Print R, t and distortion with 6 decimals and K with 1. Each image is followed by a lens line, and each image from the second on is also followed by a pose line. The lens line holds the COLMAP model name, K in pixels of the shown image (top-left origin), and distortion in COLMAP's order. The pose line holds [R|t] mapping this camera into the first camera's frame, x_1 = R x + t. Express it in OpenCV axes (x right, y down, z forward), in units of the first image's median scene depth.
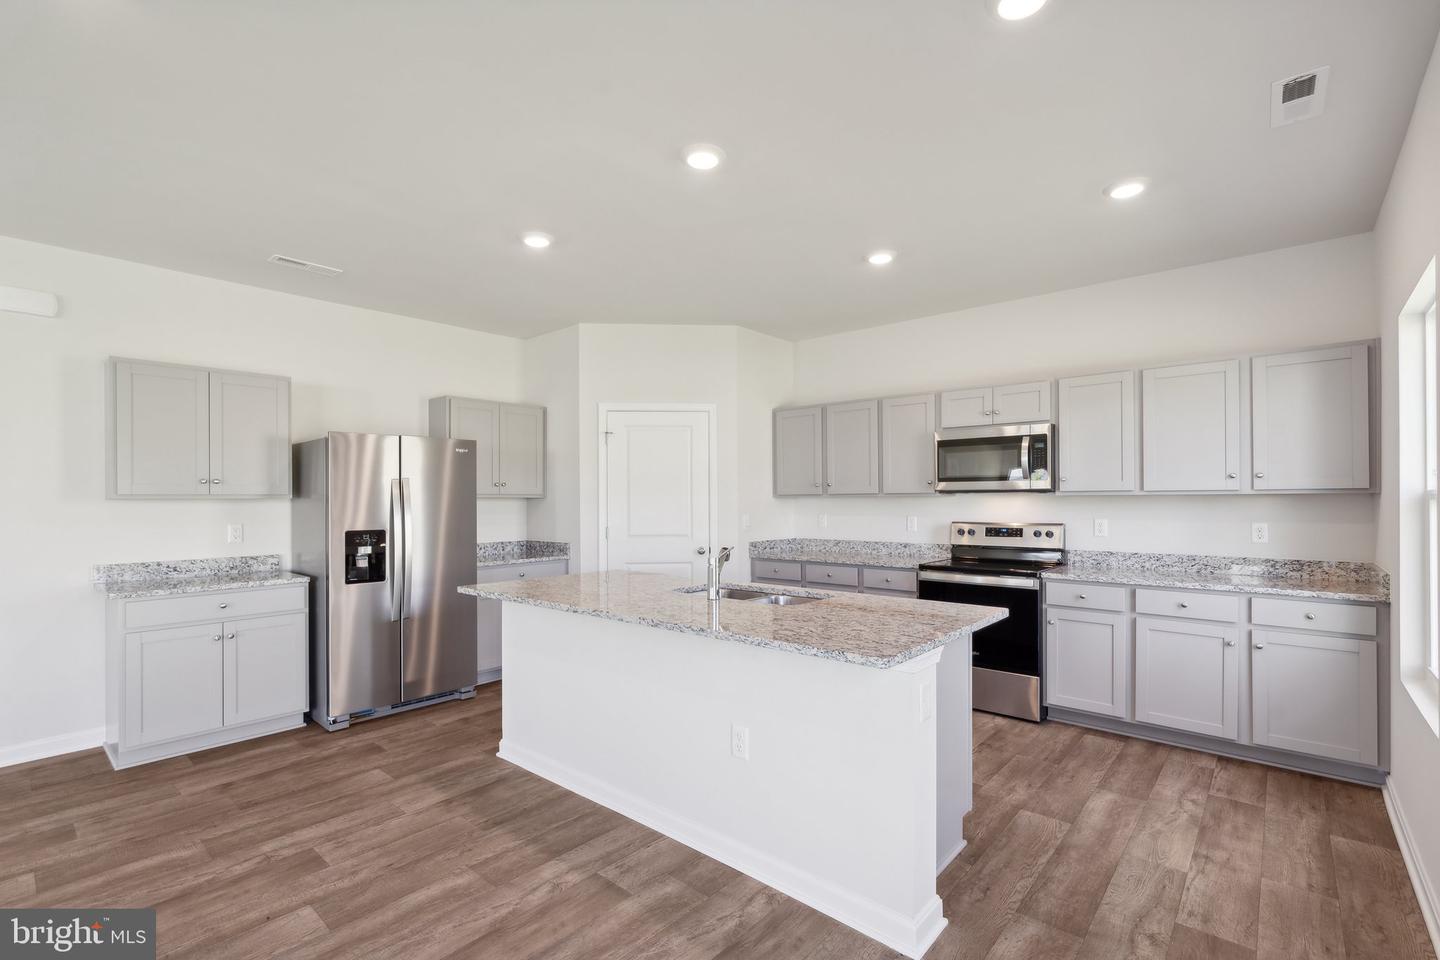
lens RADIAL K [[647.3, 0, 720.5], [0, 647.3, 500.3], [0, 0, 1]] dist [-0.001544, -0.000176]
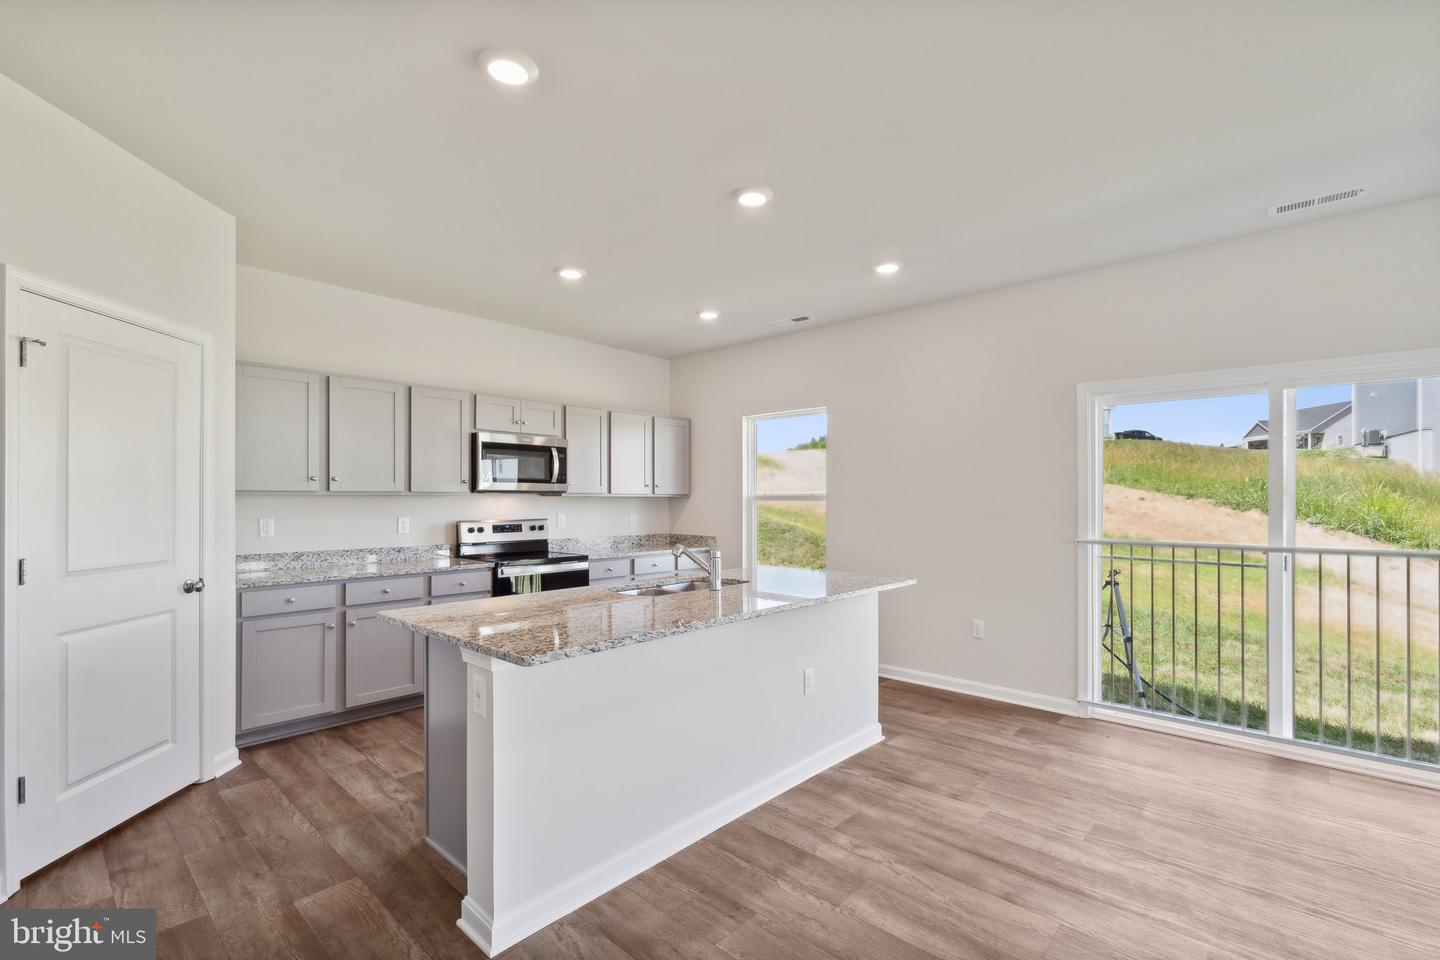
lens RADIAL K [[647.3, 0, 720.5], [0, 647.3, 500.3], [0, 0, 1]] dist [-0.001544, -0.000176]
pose [[0.023577, 0.002837, 0.999718, -0.703179], [-0.001900, 0.999994, -0.002793, 0.003112], [-0.999720, -0.001833, 0.023582, 0.620204]]
